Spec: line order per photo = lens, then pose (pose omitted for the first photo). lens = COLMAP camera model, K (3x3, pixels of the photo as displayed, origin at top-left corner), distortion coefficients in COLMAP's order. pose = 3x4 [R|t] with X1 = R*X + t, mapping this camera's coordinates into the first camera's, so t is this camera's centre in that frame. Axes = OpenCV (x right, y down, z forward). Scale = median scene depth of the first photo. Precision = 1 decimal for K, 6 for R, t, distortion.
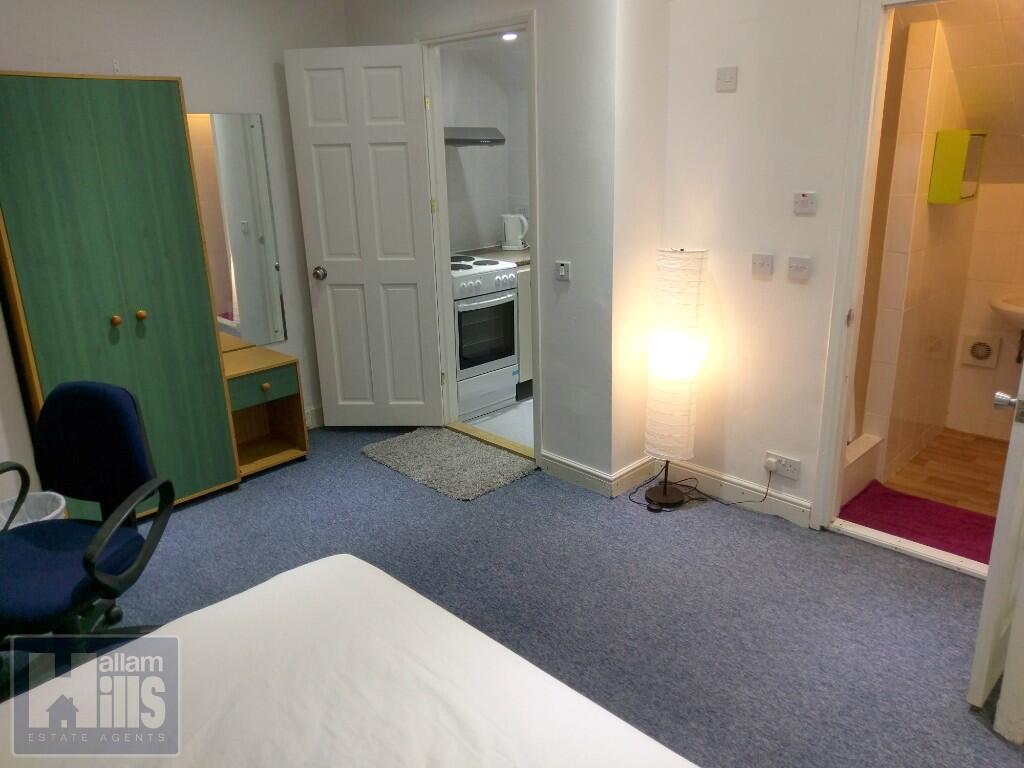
lens RADIAL K [[759.8, 0, 505.0], [0, 759.8, 377.1], [0, 0, 1]] dist [0.090561, -0.118913]
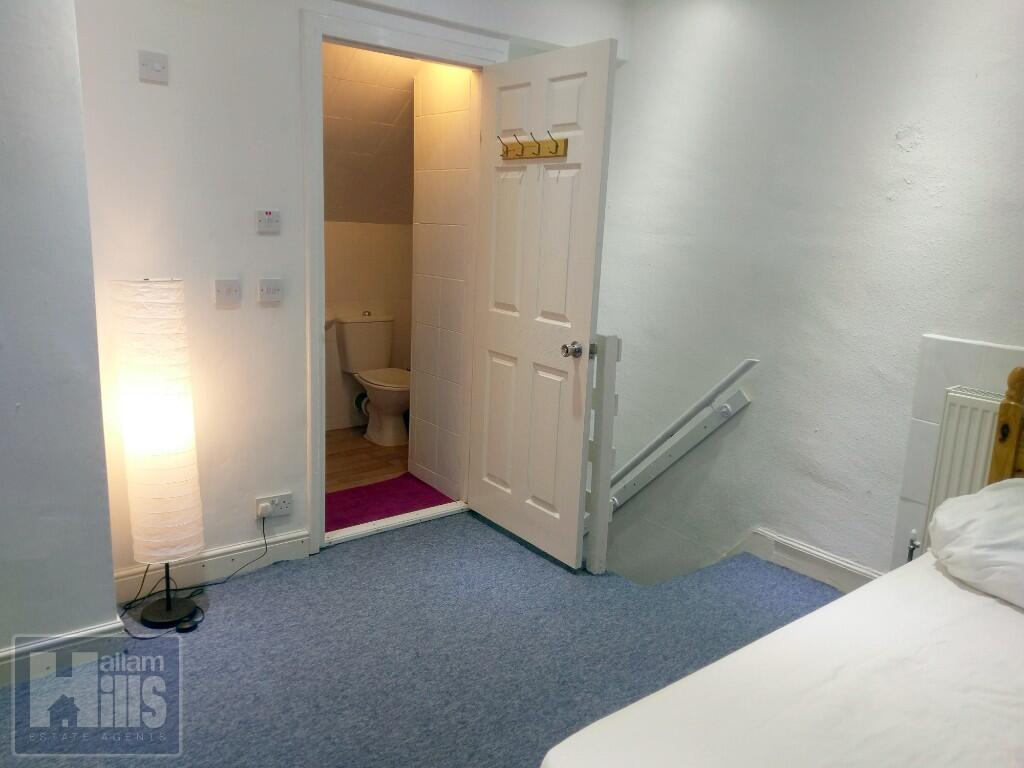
lens RADIAL K [[759.8, 0, 505.0], [0, 759.8, 377.1], [0, 0, 1]] dist [0.090561, -0.118913]
pose [[0.123983, -0.173630, 0.976975, -0.480647], [0.248753, 0.958571, 0.138791, -0.092596], [-0.960599, 0.225817, 0.162037, 0.557993]]
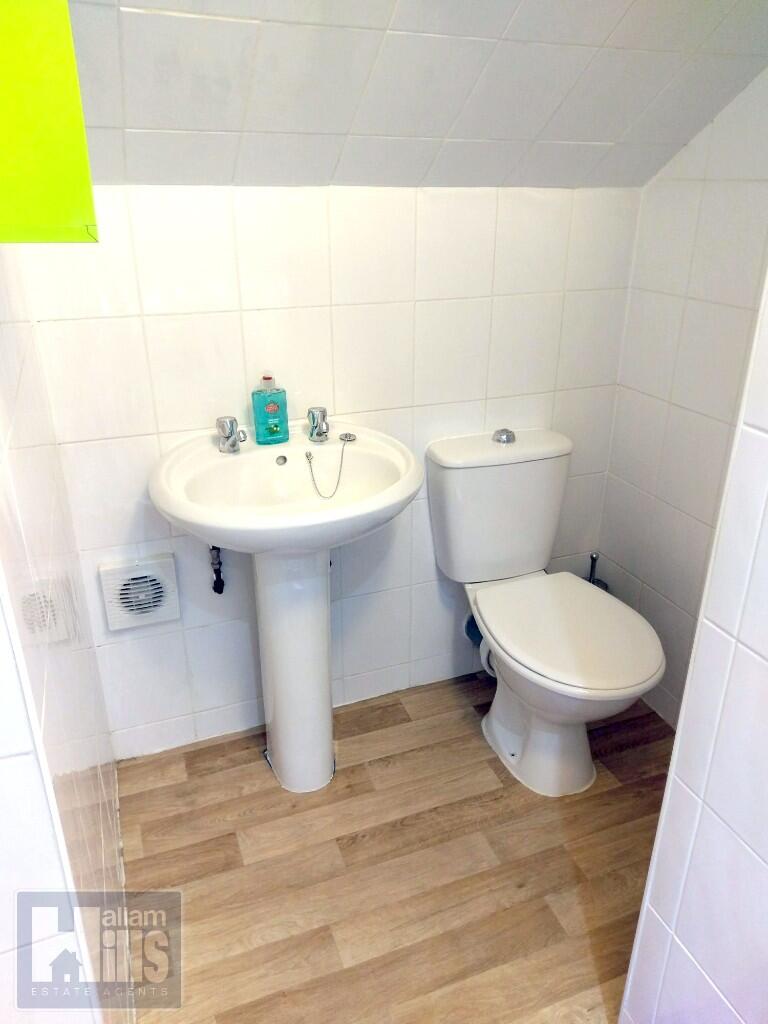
lens RADIAL K [[759.8, 0, 384.0], [0, 759.8, 512.0], [0, 0, 1]] dist [0.090561, -0.118913]
pose [[0.419620, -0.341017, 0.841205, 0.409240], [0.247152, 0.934654, 0.255613, -0.190386], [-0.873404, 0.100646, 0.476483, 0.839451]]
